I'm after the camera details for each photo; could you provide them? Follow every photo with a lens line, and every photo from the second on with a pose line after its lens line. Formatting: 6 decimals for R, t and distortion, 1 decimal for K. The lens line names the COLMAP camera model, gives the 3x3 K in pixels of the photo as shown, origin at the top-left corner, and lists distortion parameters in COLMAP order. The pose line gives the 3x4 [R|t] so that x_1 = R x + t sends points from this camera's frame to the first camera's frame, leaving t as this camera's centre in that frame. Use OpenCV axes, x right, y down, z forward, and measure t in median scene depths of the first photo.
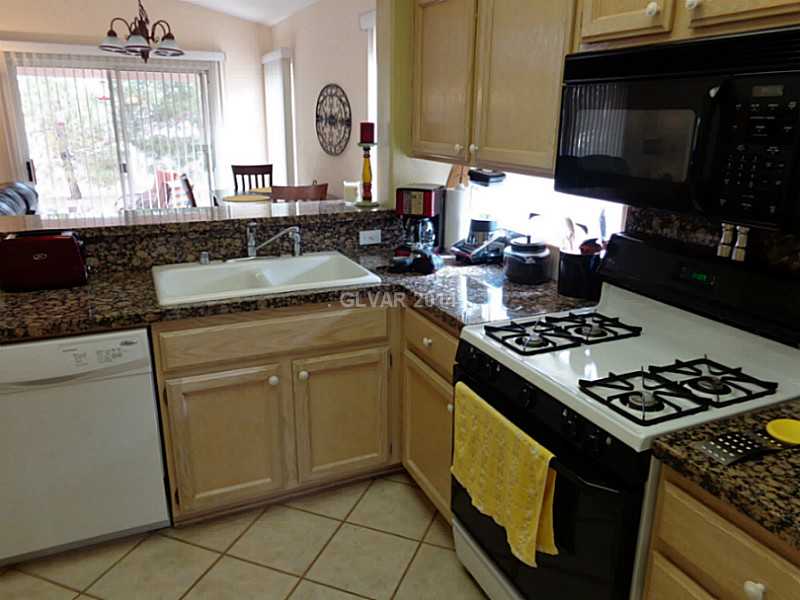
lens RADIAL K [[606.8, 0, 402.3], [0, 606.8, 298.8], [0, 0, 1]] dist [-0.002960, 0.012884]
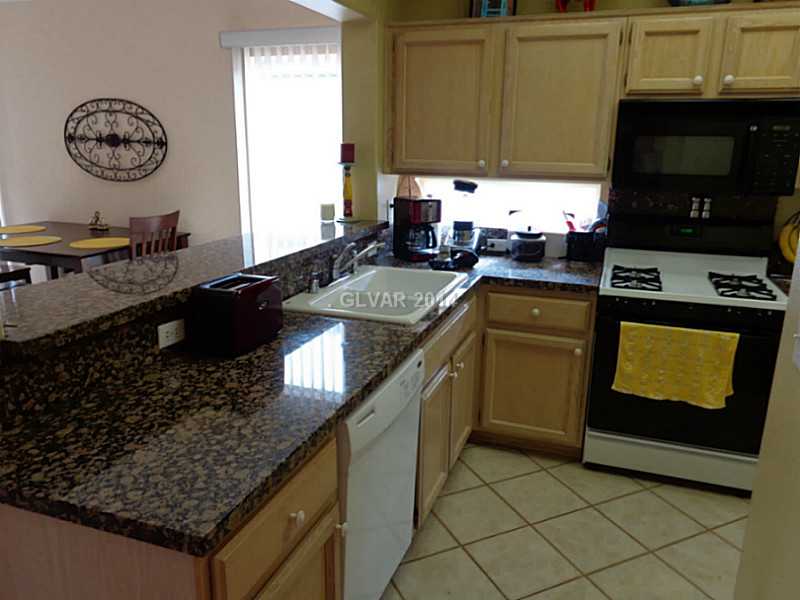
lens RADIAL K [[606.8, 0, 404.7], [0, 606.8, 298.4], [0, 0, 1]] dist [-0.002960, 0.012884]
pose [[0.688481, -0.185517, 0.701126, -0.887417], [0.204774, 0.977121, 0.057464, -0.074889], [-0.695745, 0.104009, 0.710718, 0.231178]]
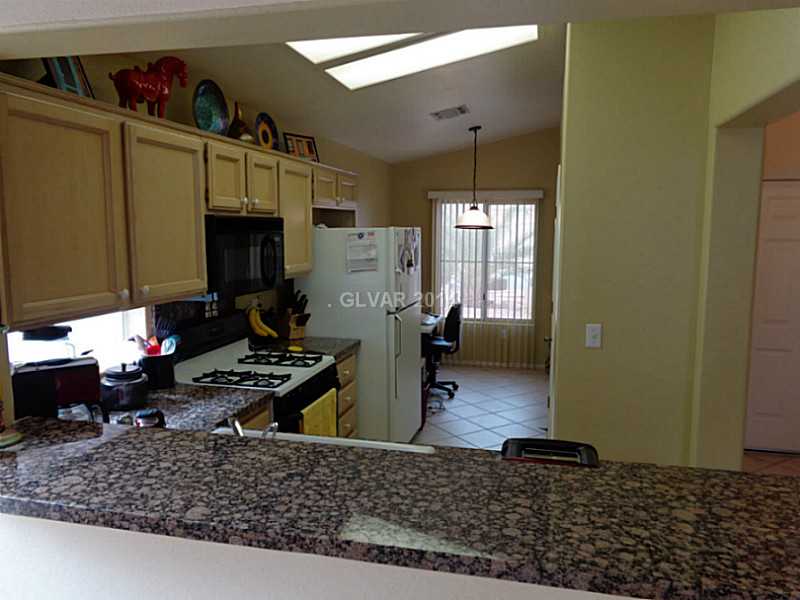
lens RADIAL K [[606.8, 0, 401.2], [0, 606.8, 302.3], [0, 0, 1]] dist [-0.002960, 0.012884]
pose [[-0.796961, -0.086767, 0.597766, -0.743755], [0.164364, 0.921134, 0.352841, -0.461386], [-0.581238, 0.379451, -0.719847, 1.333227]]
